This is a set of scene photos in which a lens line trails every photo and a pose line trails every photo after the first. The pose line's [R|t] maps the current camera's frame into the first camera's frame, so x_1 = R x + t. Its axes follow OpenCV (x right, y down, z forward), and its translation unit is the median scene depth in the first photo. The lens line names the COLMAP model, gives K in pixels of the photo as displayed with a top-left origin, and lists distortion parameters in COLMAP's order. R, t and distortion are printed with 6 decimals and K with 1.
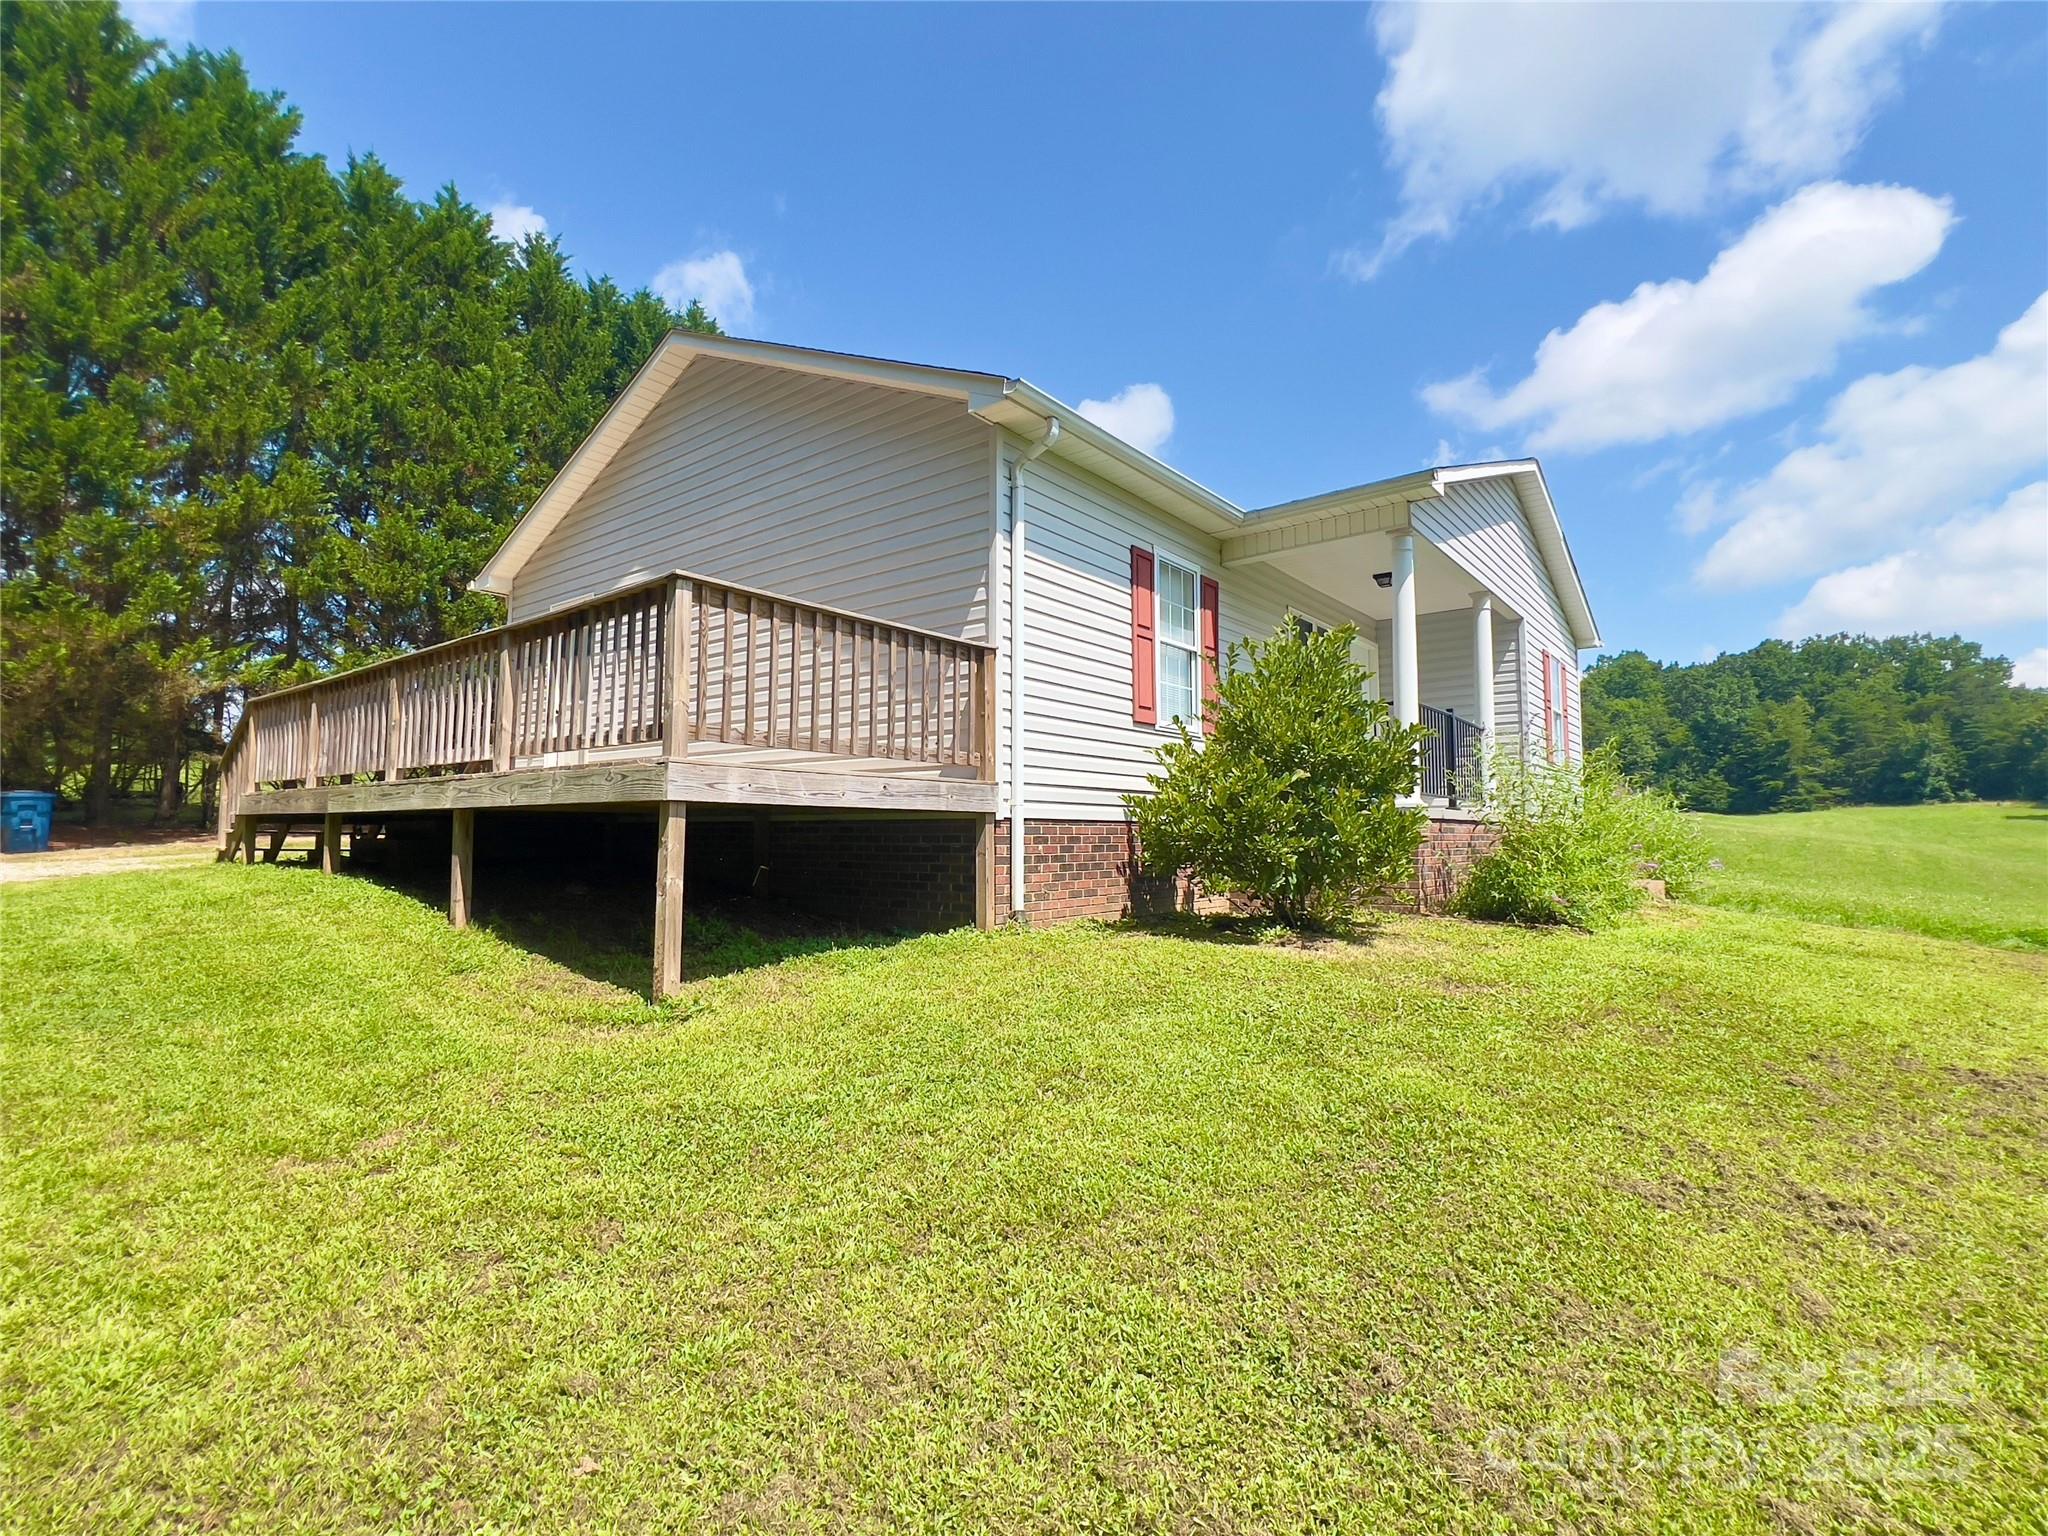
lens RADIAL K [[971.3, 0, 1024.0], [0, 971.3, 768.0], [0, 0, 1]] dist [-0.002924, -0.000830]
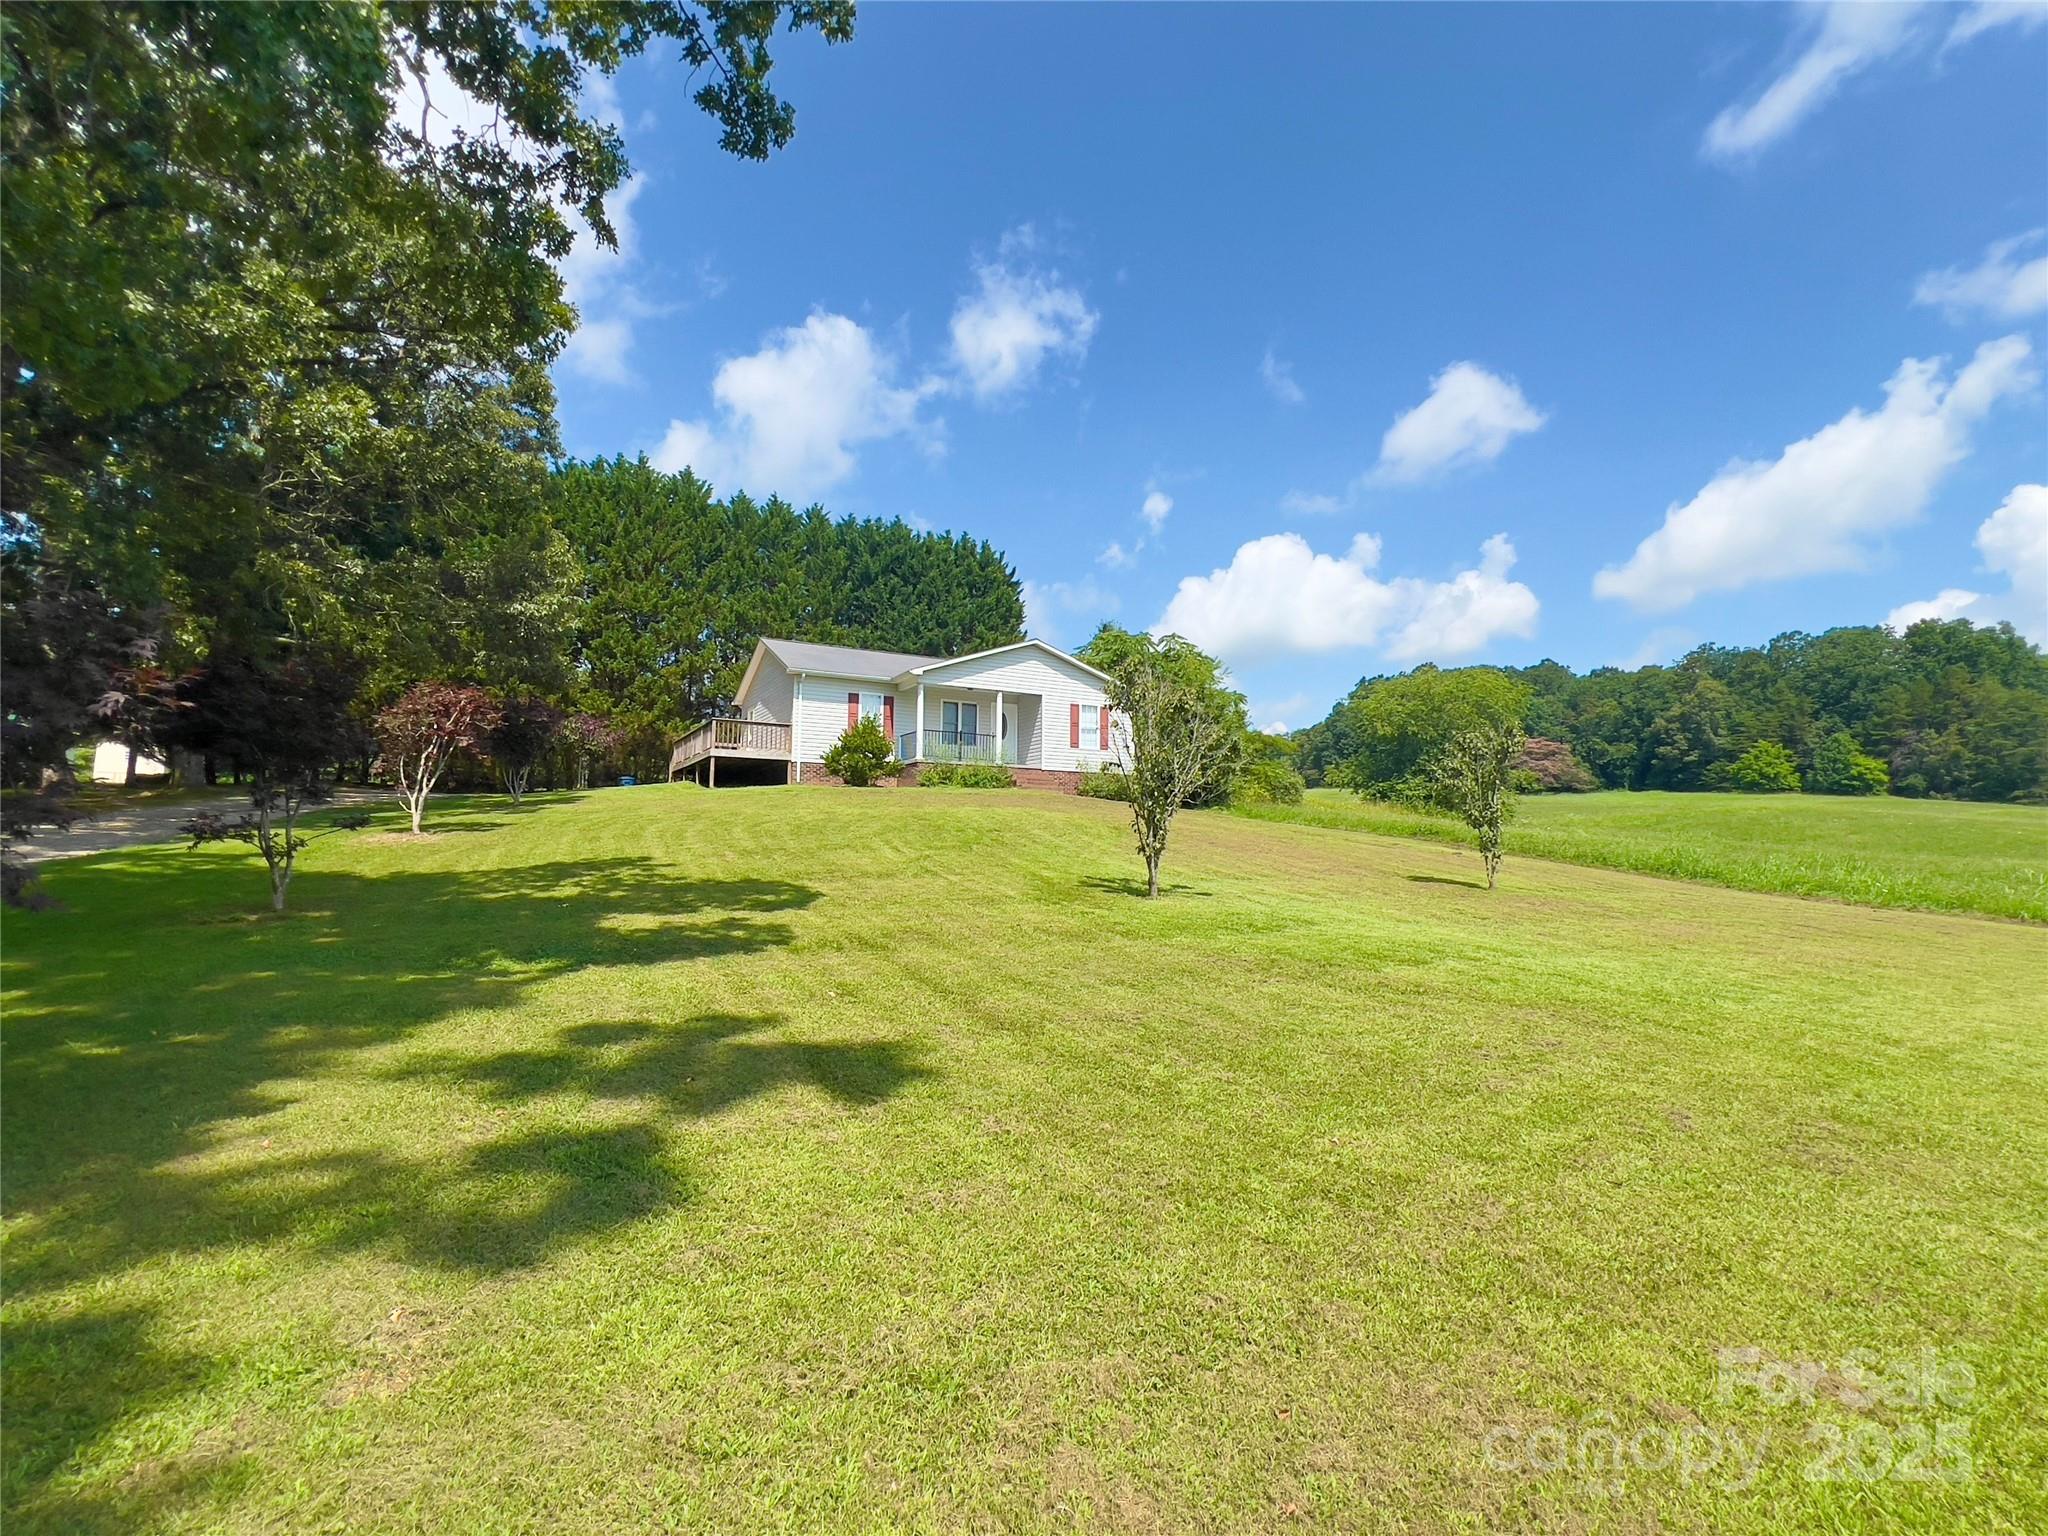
lens RADIAL K [[971.3, 0, 1024.0], [0, 971.3, 768.0], [0, 0, 1]] dist [-0.002924, -0.000830]
pose [[0.919854, -0.024598, -0.391489, 1.025243], [0.017063, 0.999596, -0.022713, 0.076051], [0.391890, 0.014212, 0.919902, -1.030216]]
